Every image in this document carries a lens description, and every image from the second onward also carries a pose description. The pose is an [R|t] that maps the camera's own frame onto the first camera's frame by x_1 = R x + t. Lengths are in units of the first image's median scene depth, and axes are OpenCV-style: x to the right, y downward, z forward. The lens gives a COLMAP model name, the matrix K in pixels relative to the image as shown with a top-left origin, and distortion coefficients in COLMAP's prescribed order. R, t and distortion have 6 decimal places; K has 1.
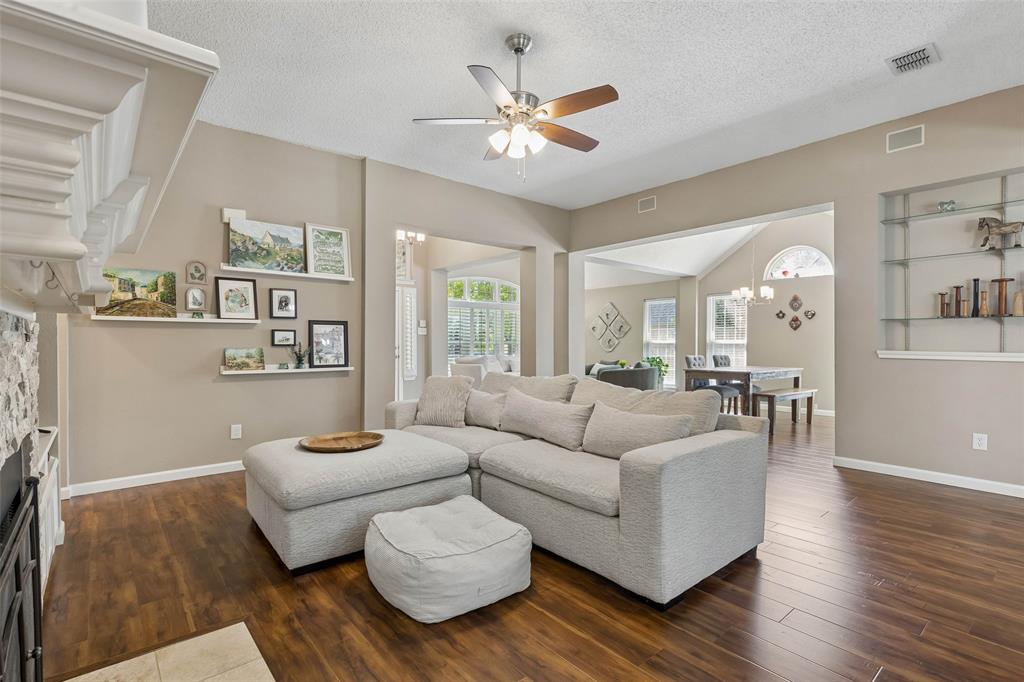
lens RADIAL K [[484.7, 0, 504.0], [0, 484.7, 349.3], [0, 0, 1]] dist [0.002991, -0.000866]
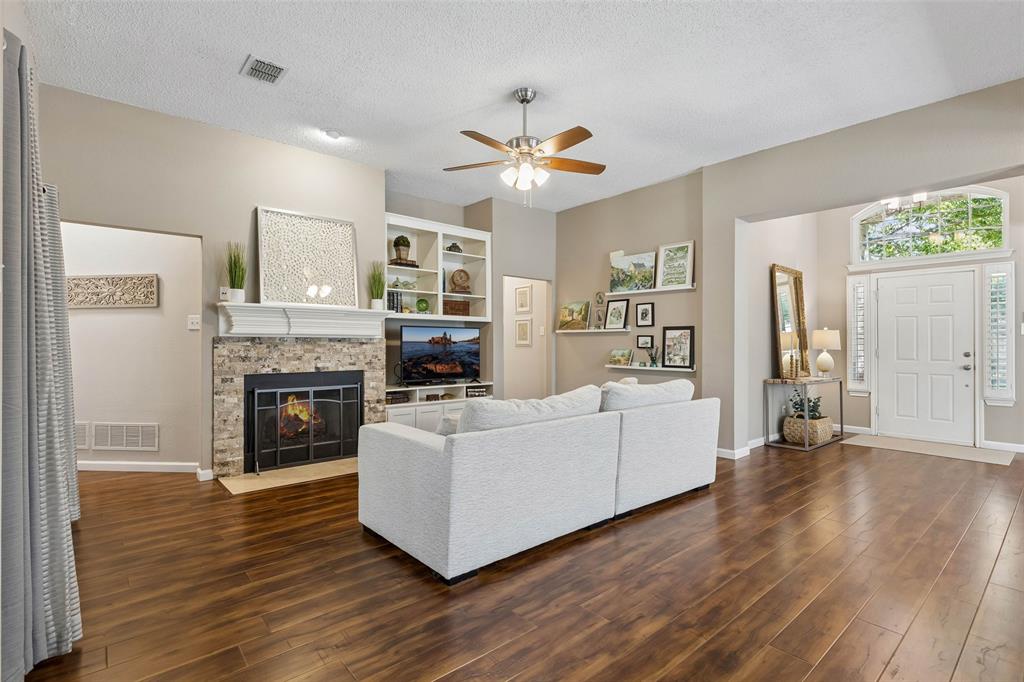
lens RADIAL K [[484.7, 0, 512.7], [0, 484.7, 343.8], [0, 0, 1]] dist [0.002991, -0.000866]
pose [[0.021201, 0.000602, -0.999775, 0.812530], [-0.019089, 0.999818, 0.000197, -0.012536], [0.999593, 0.019081, 0.021208, 0.636085]]
